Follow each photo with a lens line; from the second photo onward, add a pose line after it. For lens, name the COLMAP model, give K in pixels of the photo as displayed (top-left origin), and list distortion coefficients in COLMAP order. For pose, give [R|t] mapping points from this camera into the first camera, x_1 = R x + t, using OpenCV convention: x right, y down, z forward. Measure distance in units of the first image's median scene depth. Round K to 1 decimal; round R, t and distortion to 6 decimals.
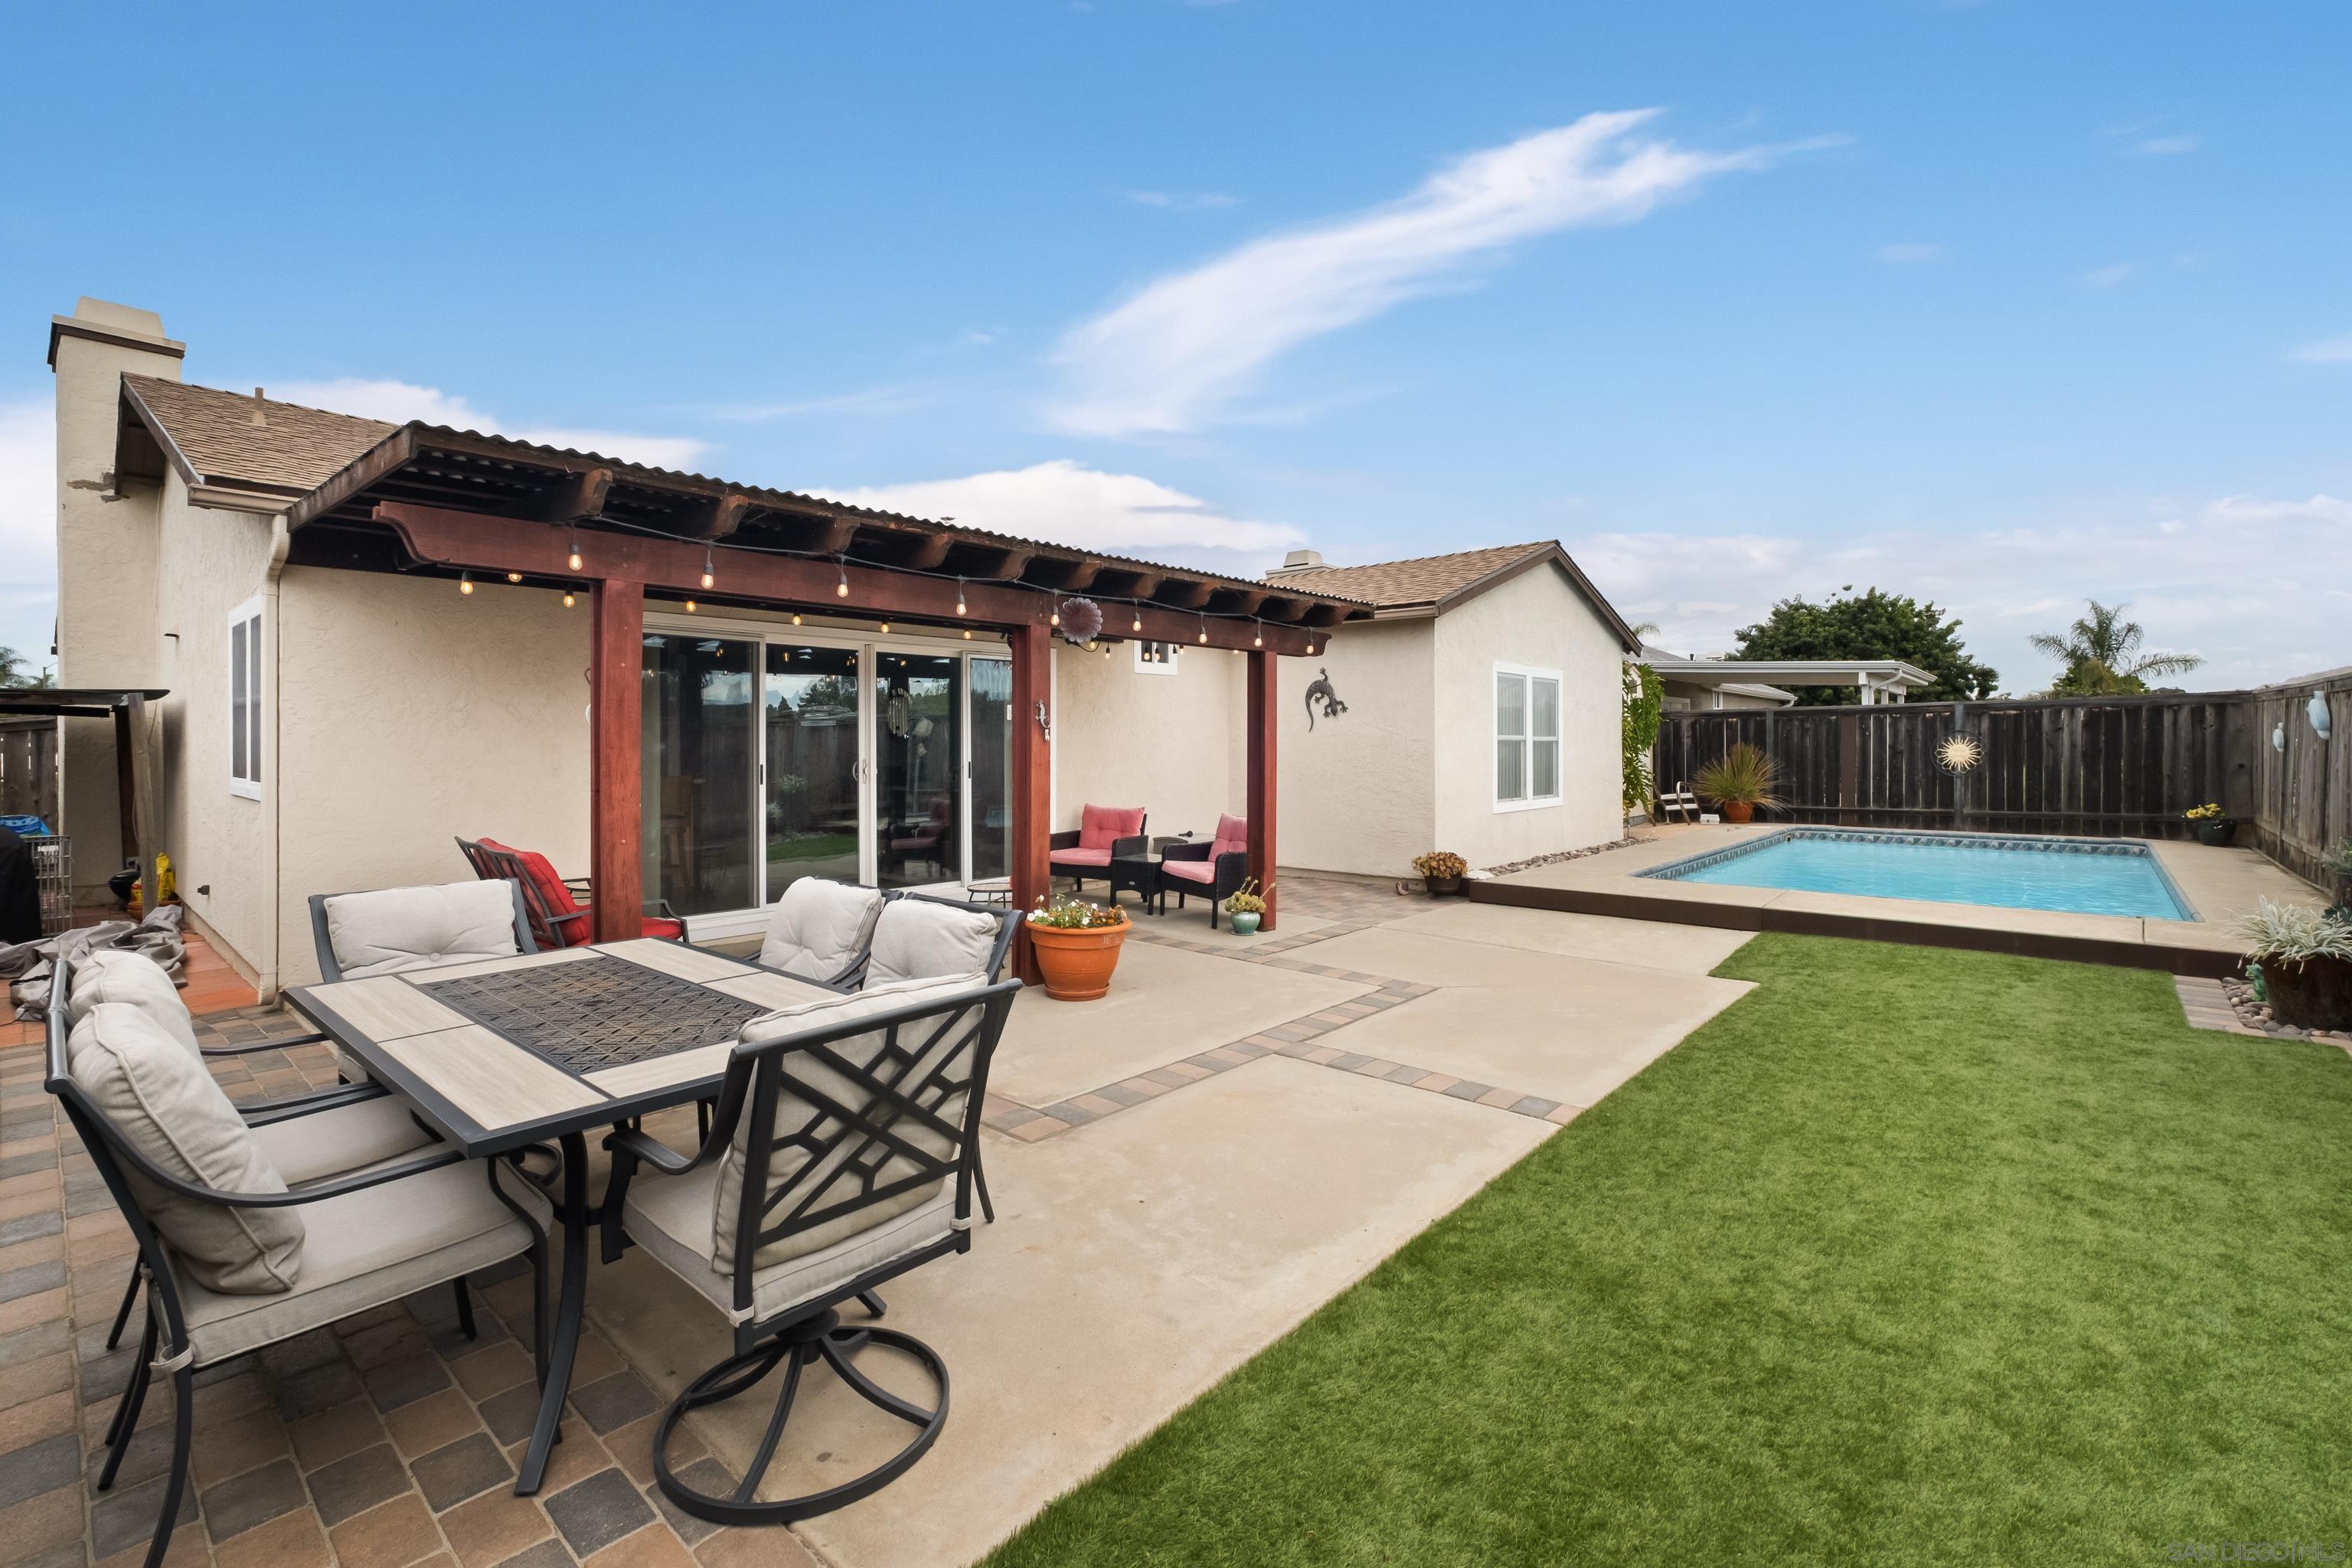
lens RADIAL K [[1018.4, 0, 1187.4], [0, 1018.4, 746.6], [0, 0, 1]] dist [-0.006489, 0.001040]
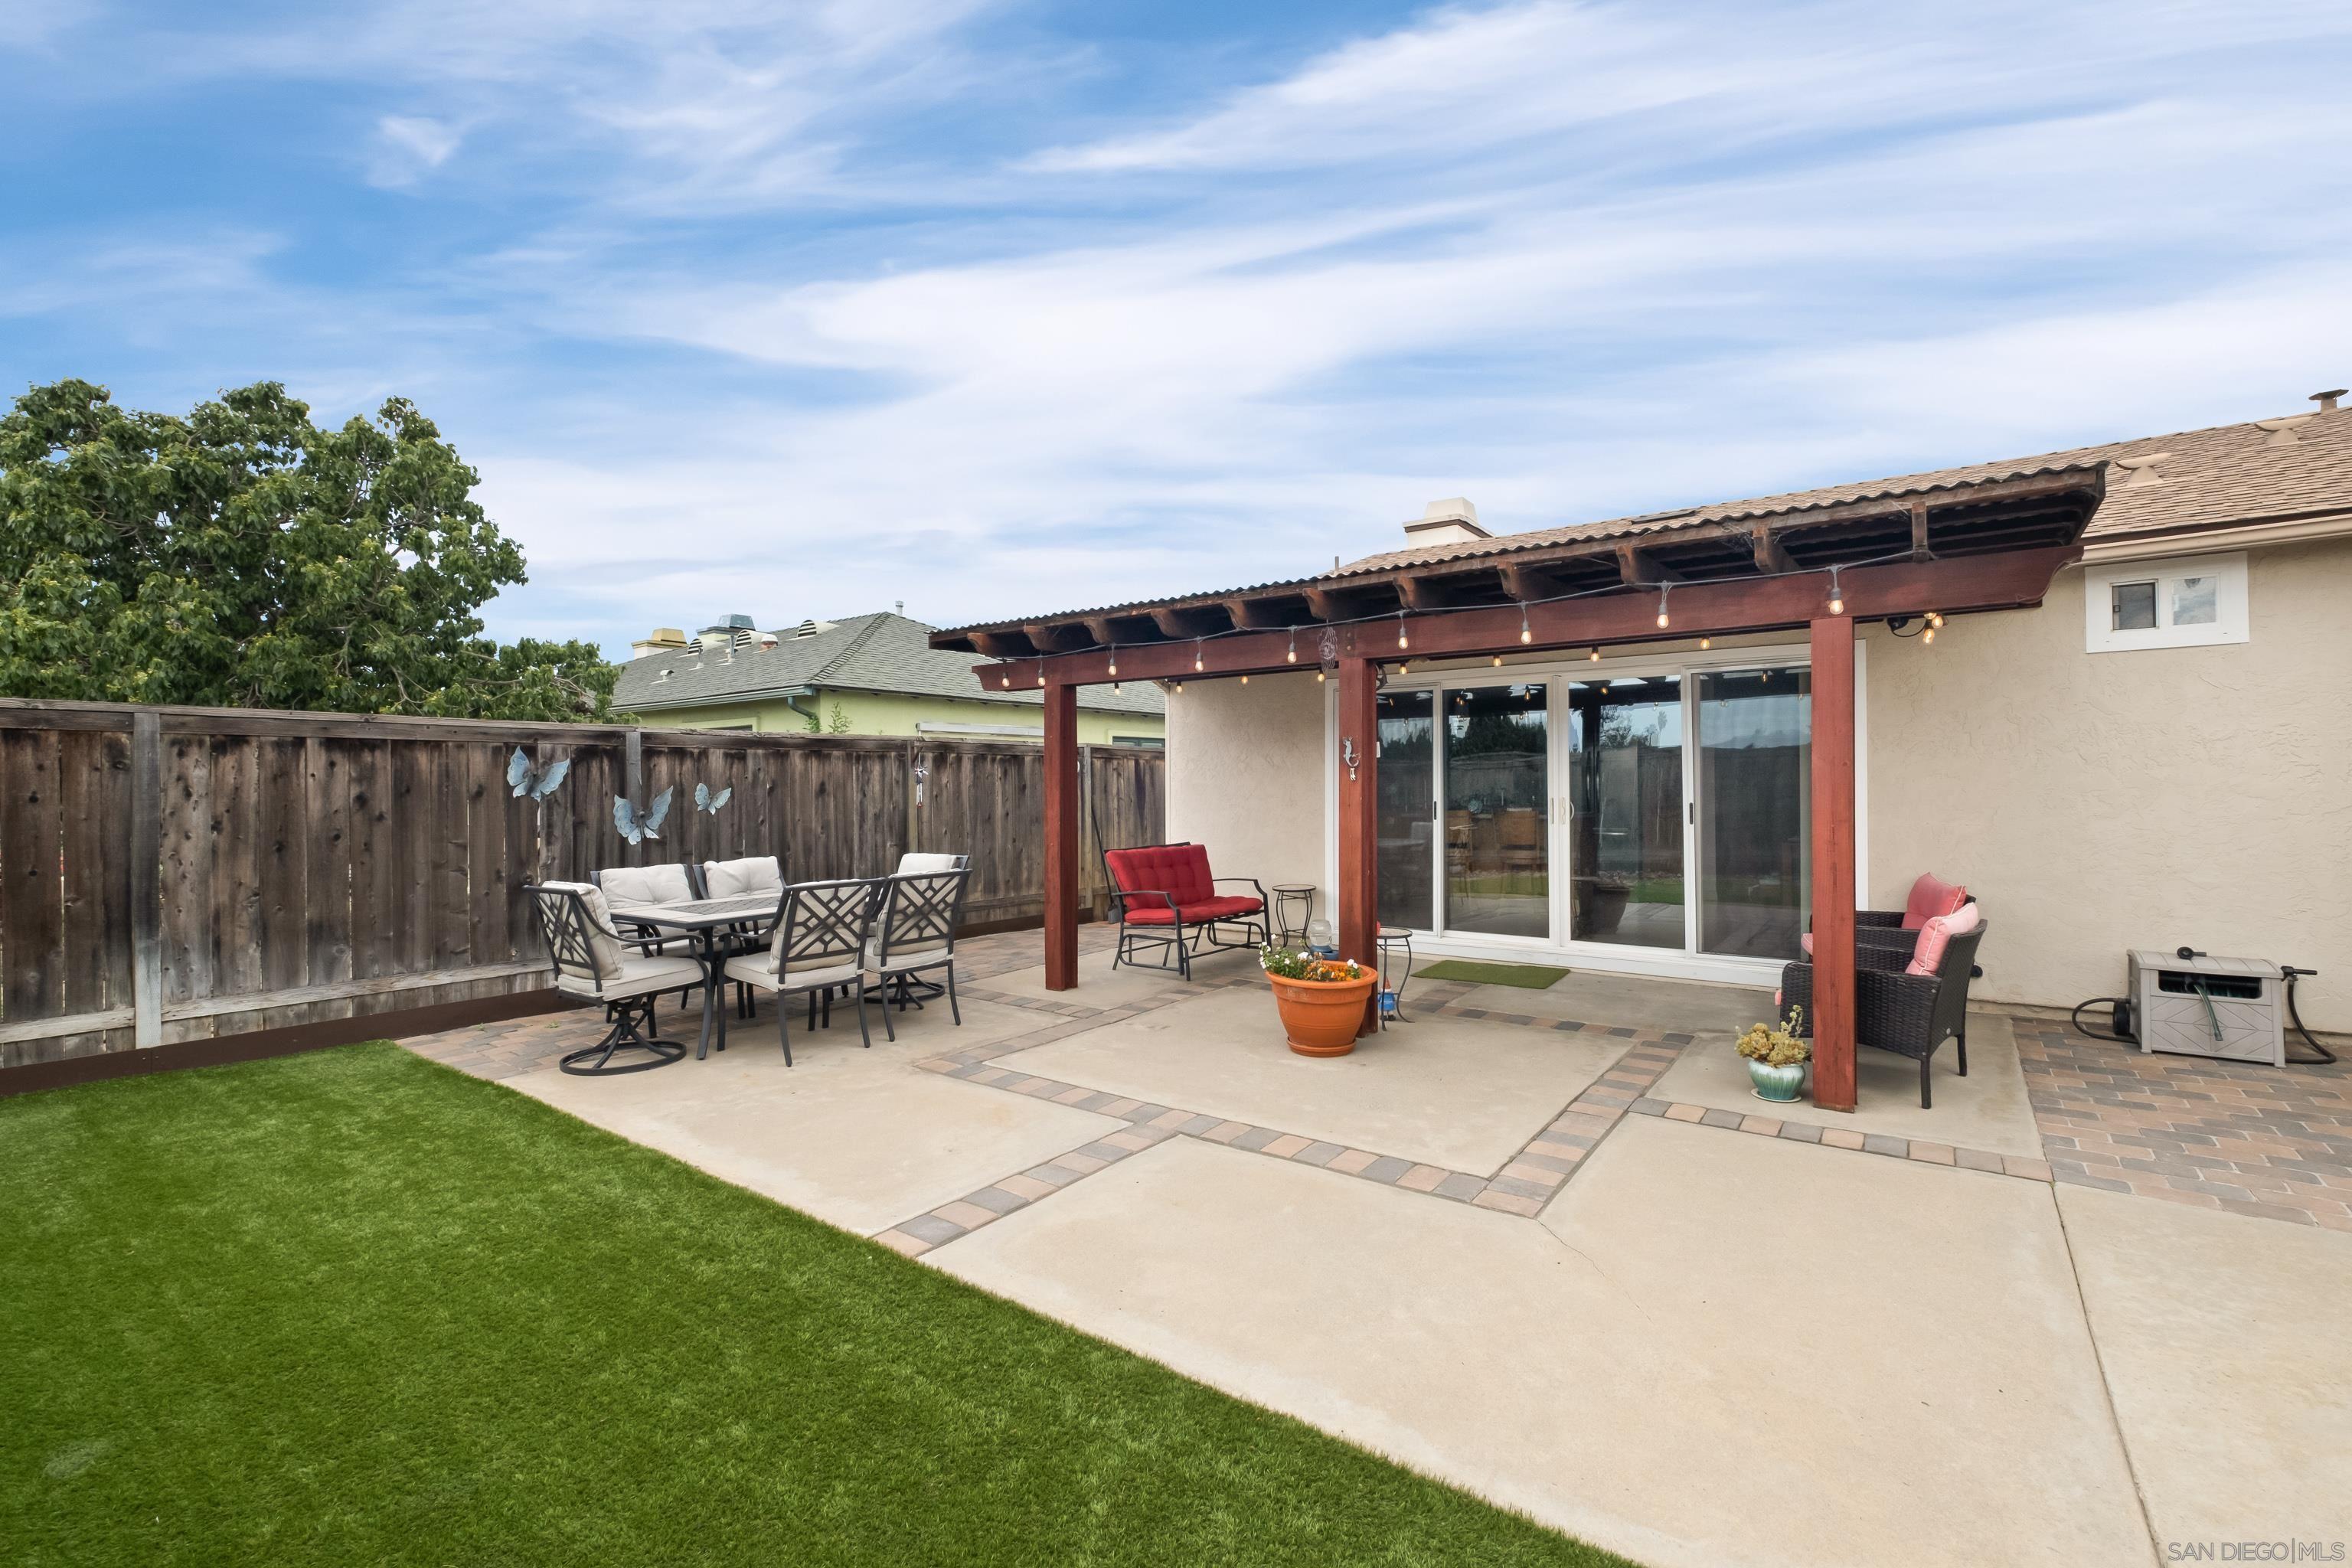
lens RADIAL K [[1018.4, 0, 1181.1], [0, 1018.4, 788.5], [0, 0, 1]] dist [-0.006489, 0.001040]
pose [[0.084677, 0.002200, -0.996406, 0.401829], [0.002328, 0.999994, 0.002406, -0.000330], [0.996406, -0.002523, 0.084671, 0.389147]]
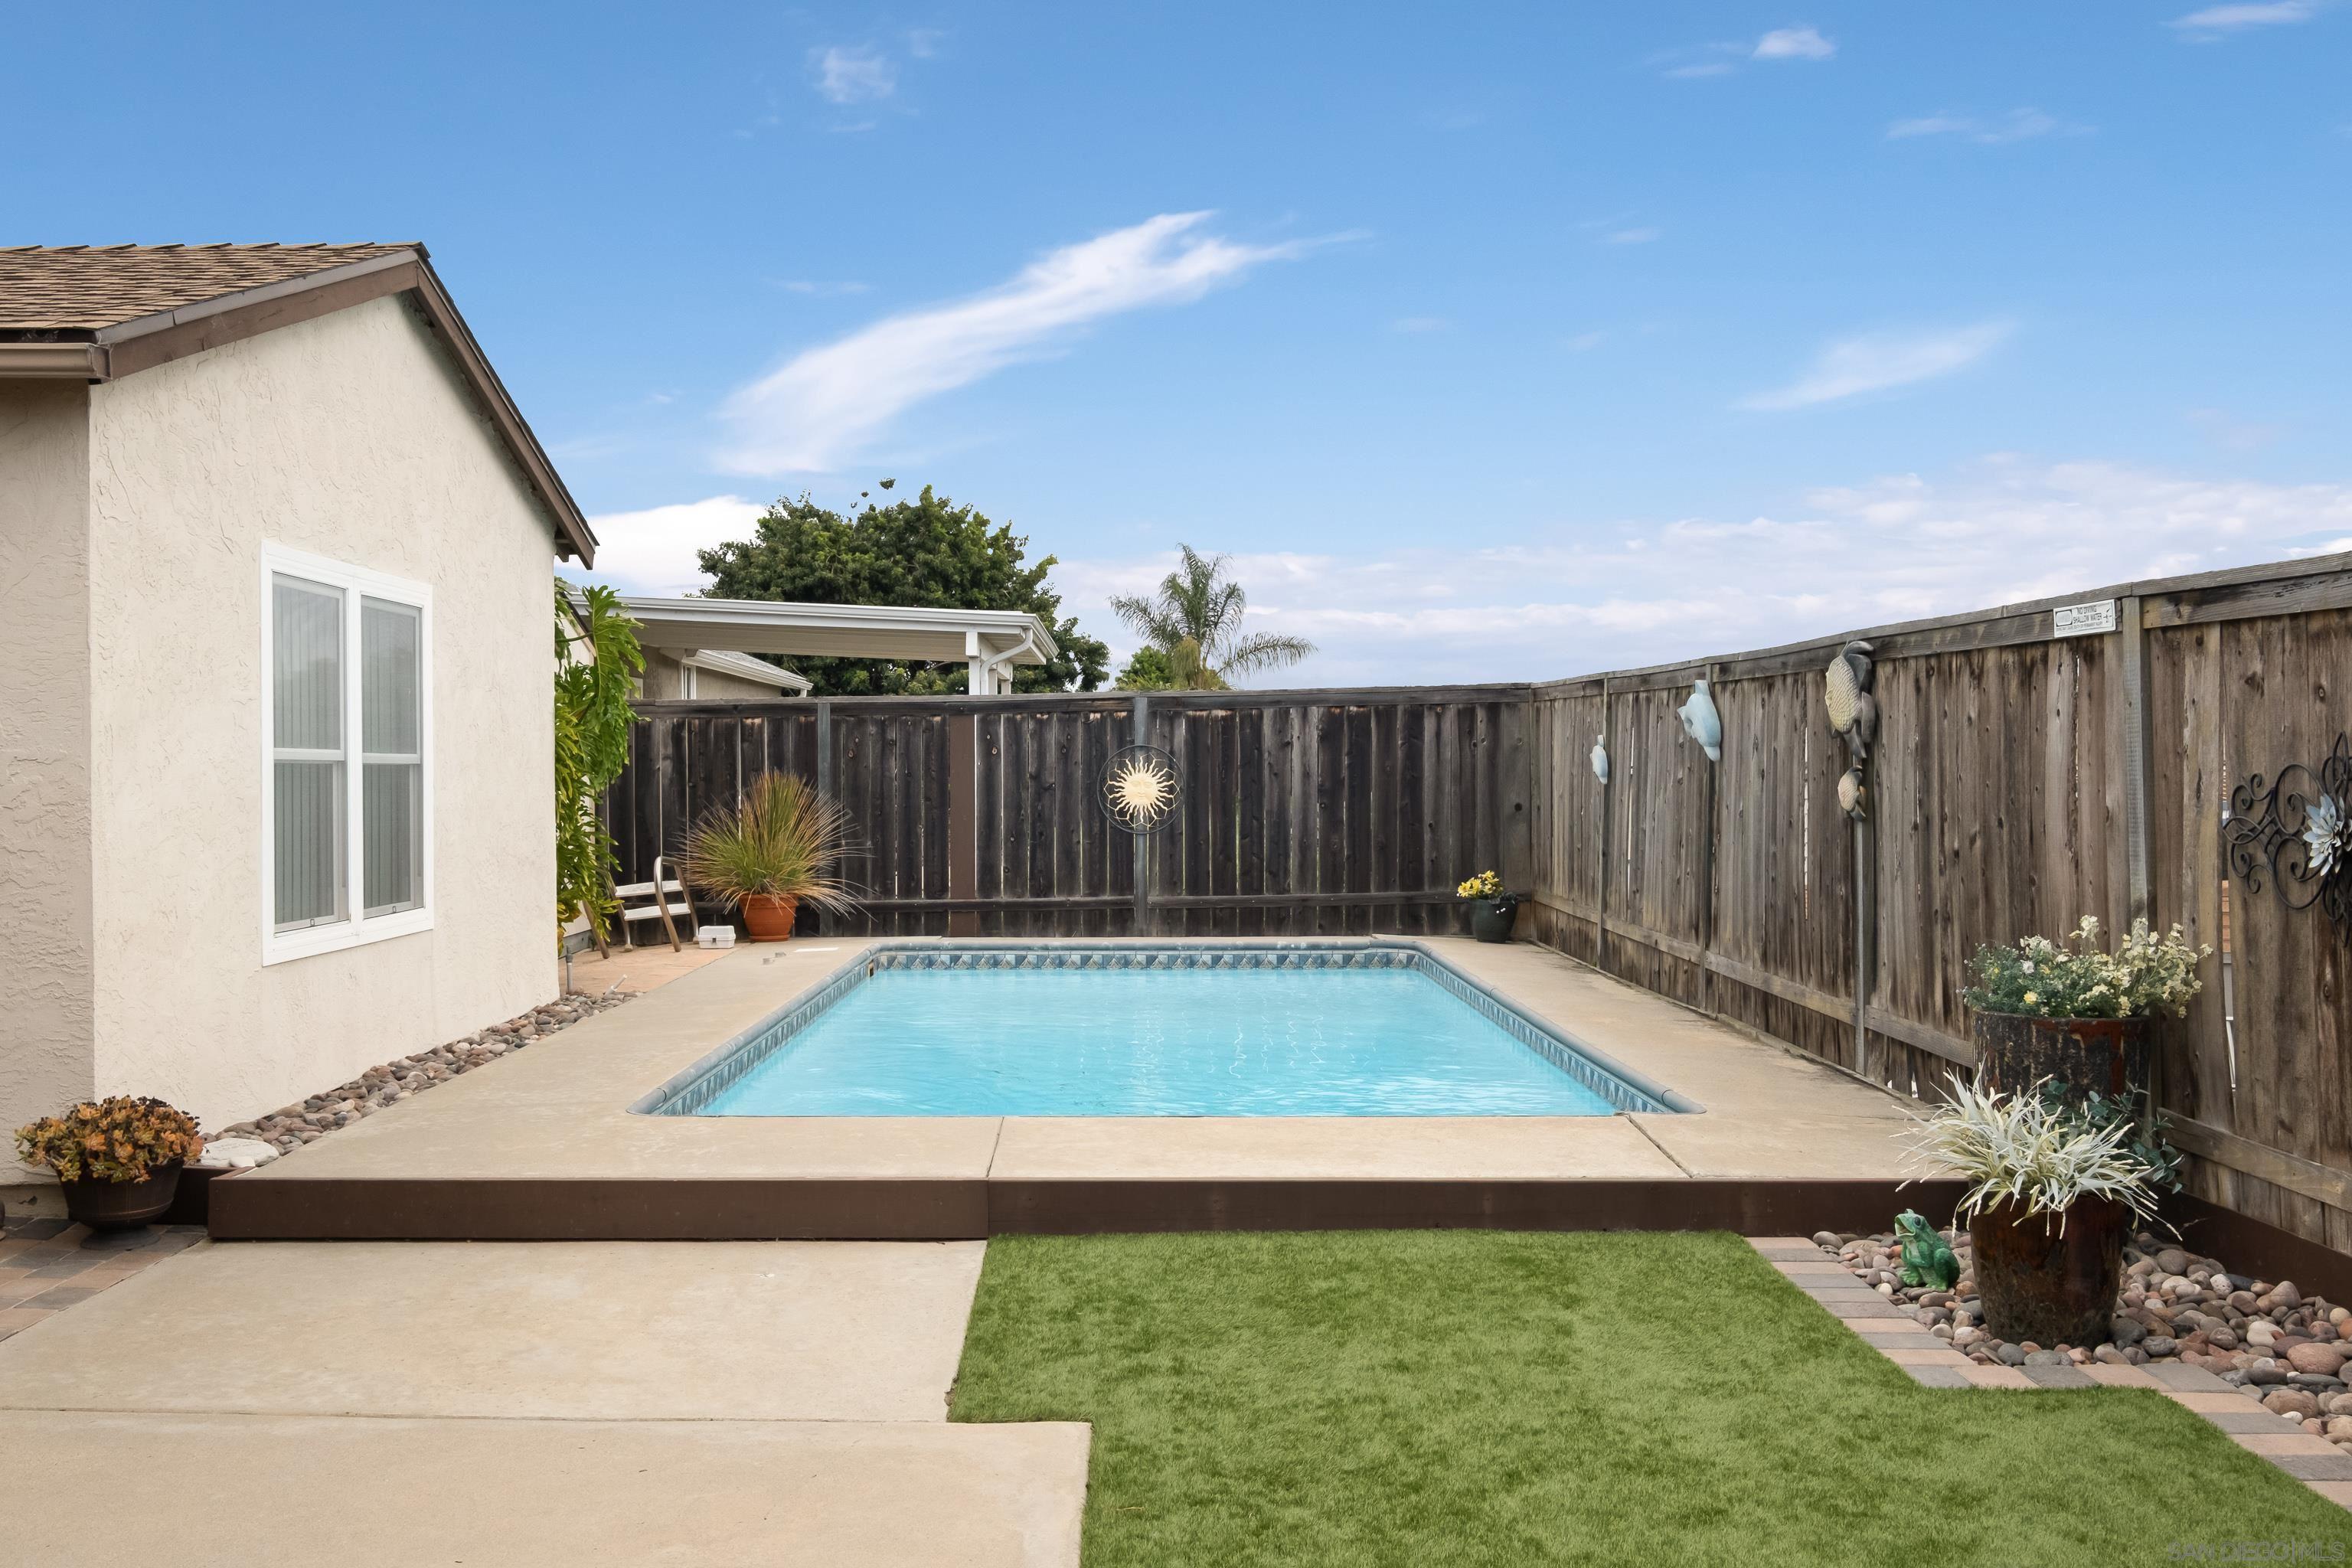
lens RADIAL K [[2109.0, 0, 1095.0], [0, 2109.0, 769.1], [0, 0, 1]] dist [-0.009265, 0.043878]
pose [[0.764238, -0.000267, 0.644934, 0.041436], [0.004336, 0.999979, -0.004725, 0.001376], [-0.644920, 0.006408, 0.764223, 0.220218]]
